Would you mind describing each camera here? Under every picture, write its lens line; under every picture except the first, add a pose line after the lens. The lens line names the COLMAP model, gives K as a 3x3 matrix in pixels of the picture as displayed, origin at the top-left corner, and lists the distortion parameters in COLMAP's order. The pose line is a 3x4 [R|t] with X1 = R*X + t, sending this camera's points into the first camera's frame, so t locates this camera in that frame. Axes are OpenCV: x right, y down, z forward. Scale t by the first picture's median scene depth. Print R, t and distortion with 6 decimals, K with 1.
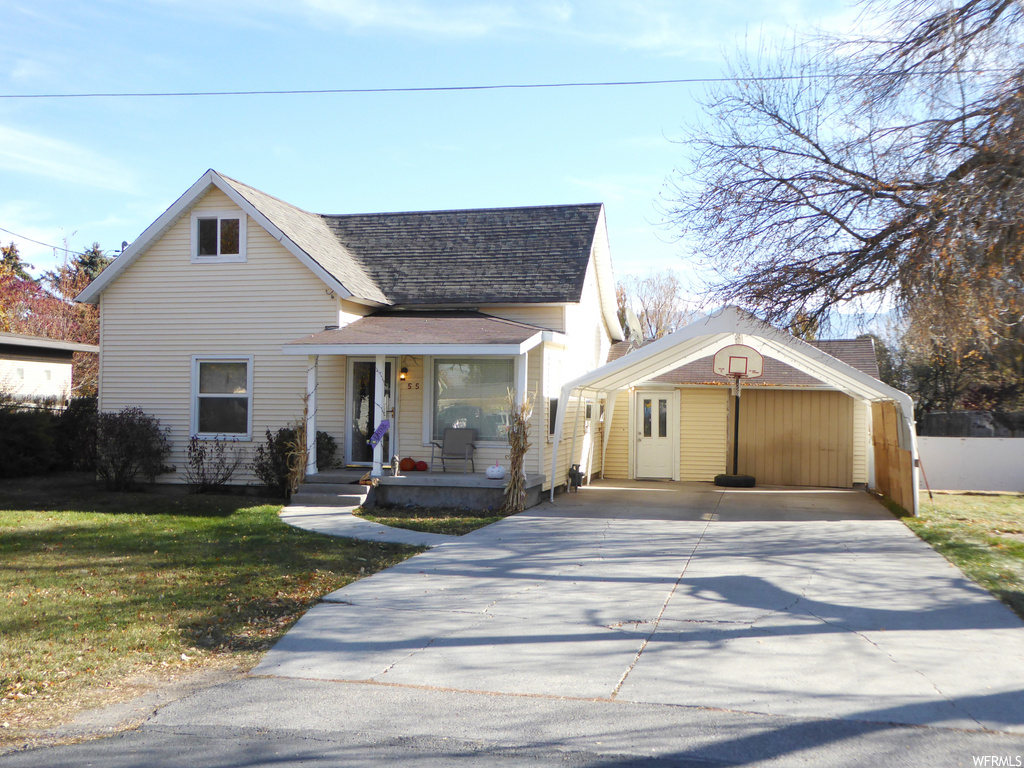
lens RADIAL K [[1038.4, 0, 512.9], [0, 1038.4, 383.2], [0, 0, 1]] dist [-0.001891, 0.000000]
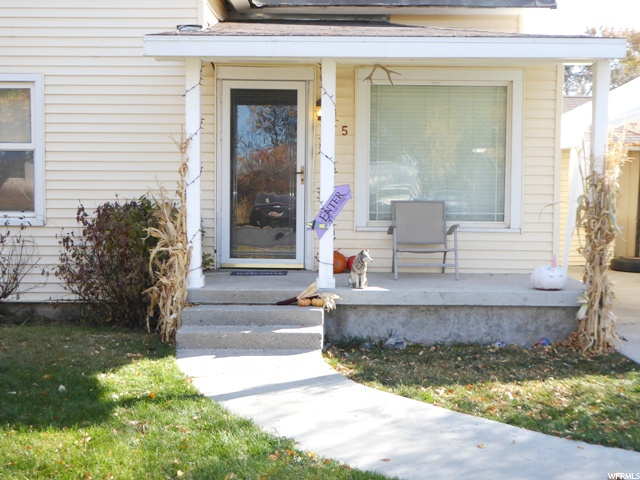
lens RADIAL K [[863.6, 0, 319.7], [0, 863.6, 241.0], [0, 0, 1]] dist [-0.051946, 0.000000]
pose [[0.976571, -0.016706, 0.214548, -0.227357], [-0.001573, 0.996401, 0.084748, 0.026354], [-0.215191, -0.083100, 0.973030, 0.558922]]
